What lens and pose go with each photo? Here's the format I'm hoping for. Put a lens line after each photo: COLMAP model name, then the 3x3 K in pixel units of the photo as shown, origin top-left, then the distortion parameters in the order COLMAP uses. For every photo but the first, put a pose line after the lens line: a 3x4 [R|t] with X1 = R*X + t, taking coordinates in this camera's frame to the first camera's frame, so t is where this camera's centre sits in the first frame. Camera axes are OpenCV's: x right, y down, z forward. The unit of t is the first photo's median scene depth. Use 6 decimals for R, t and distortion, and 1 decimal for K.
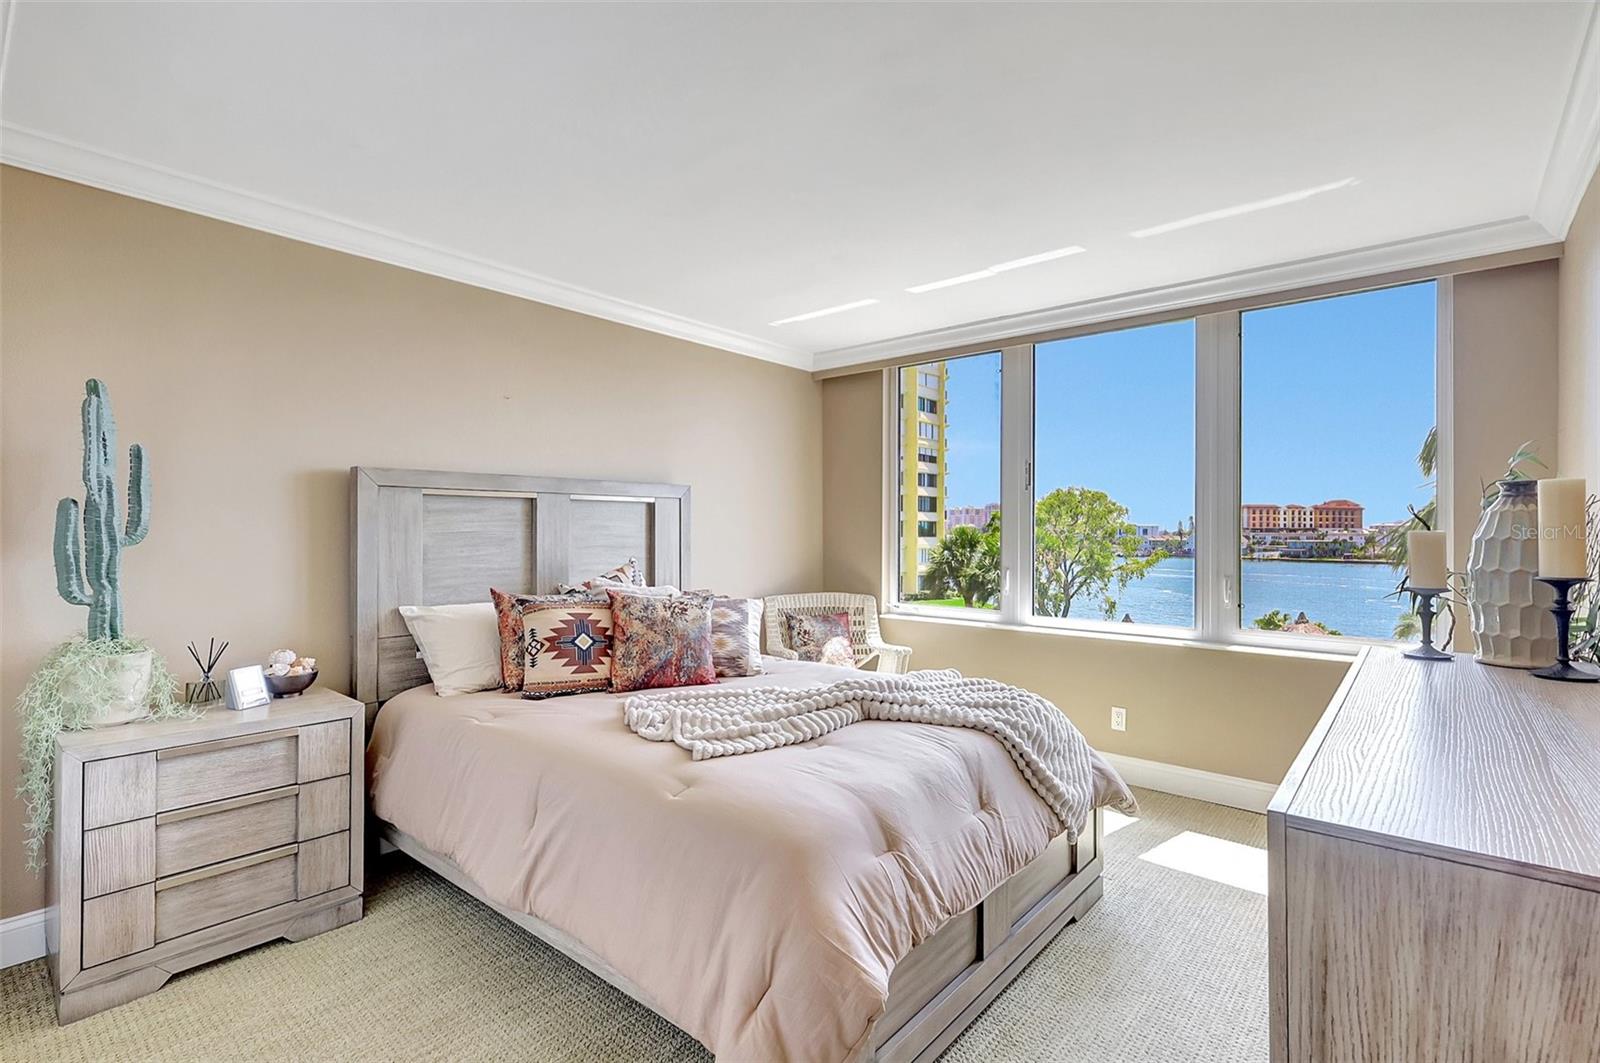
lens RADIAL K [[752.6, 0, 799.1], [0, 752.6, 534.2], [0, 0, 1]] dist [-0.011031, -0.000596]
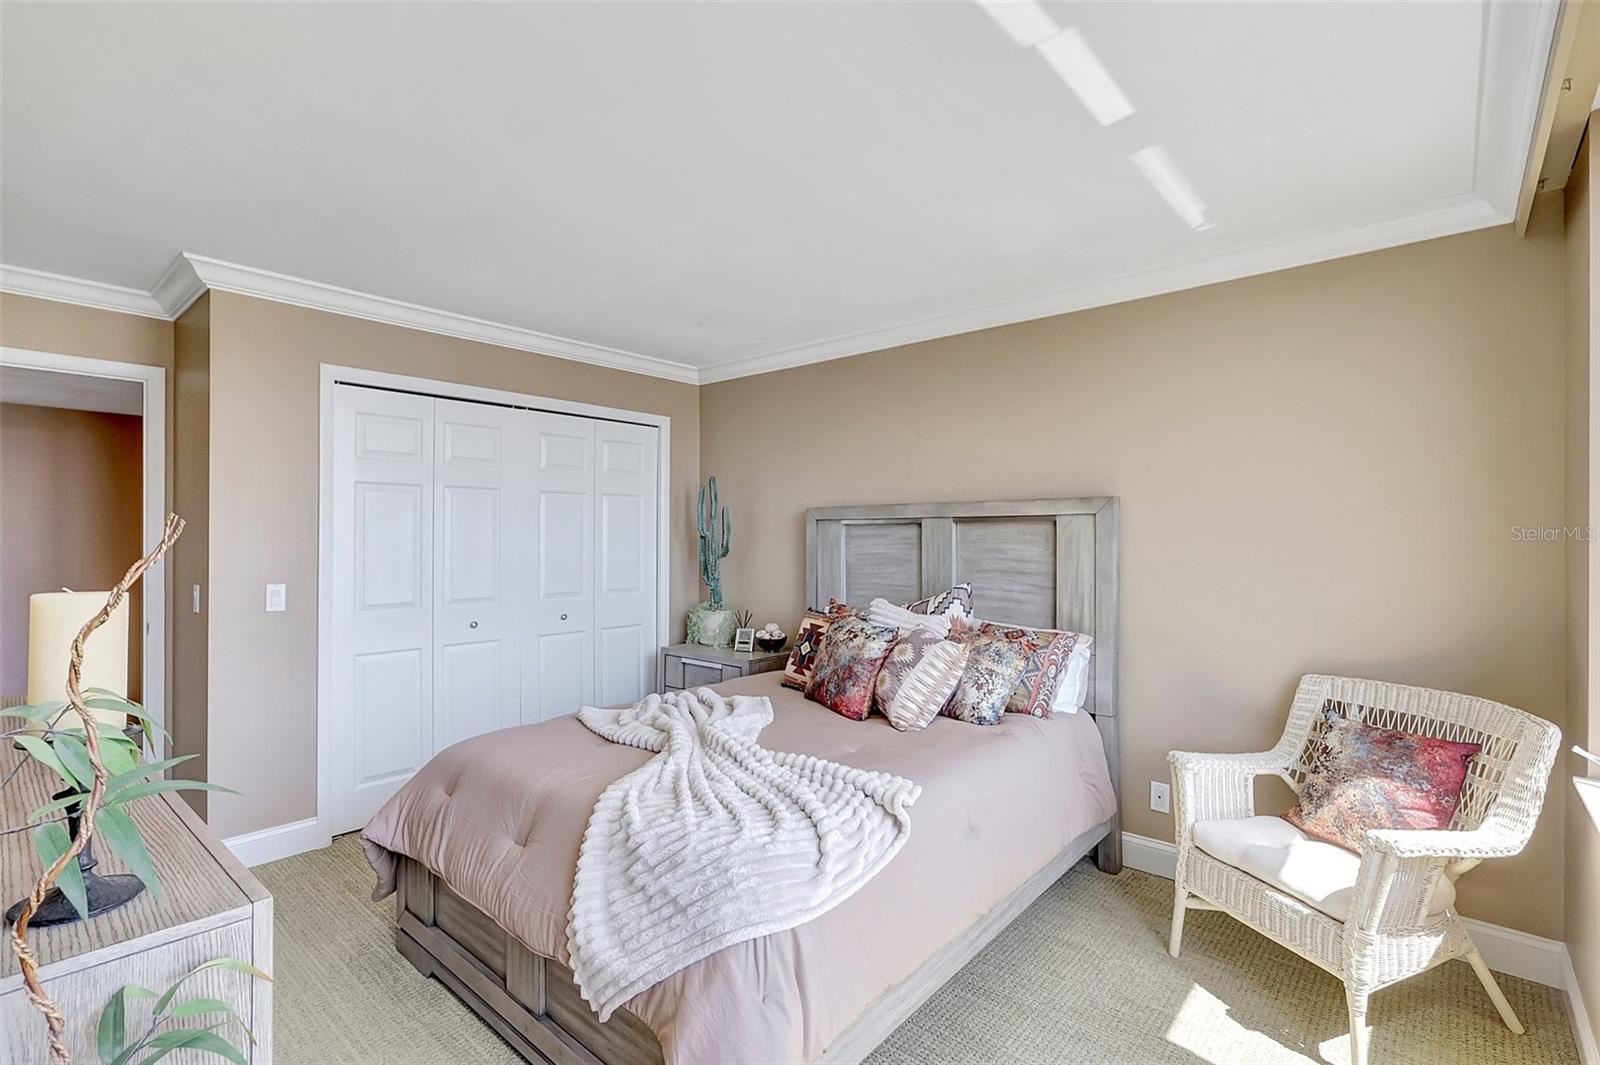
lens RADIAL K [[752.6, 0, 798.8], [0, 752.6, 527.3], [0, 0, 1]] dist [-0.011031, -0.000596]
pose [[-0.013052, -0.010896, -0.999855, 0.733509], [-0.000956, 0.999940, -0.010884, -0.030131], [0.999914, 0.000814, -0.013062, 0.838285]]
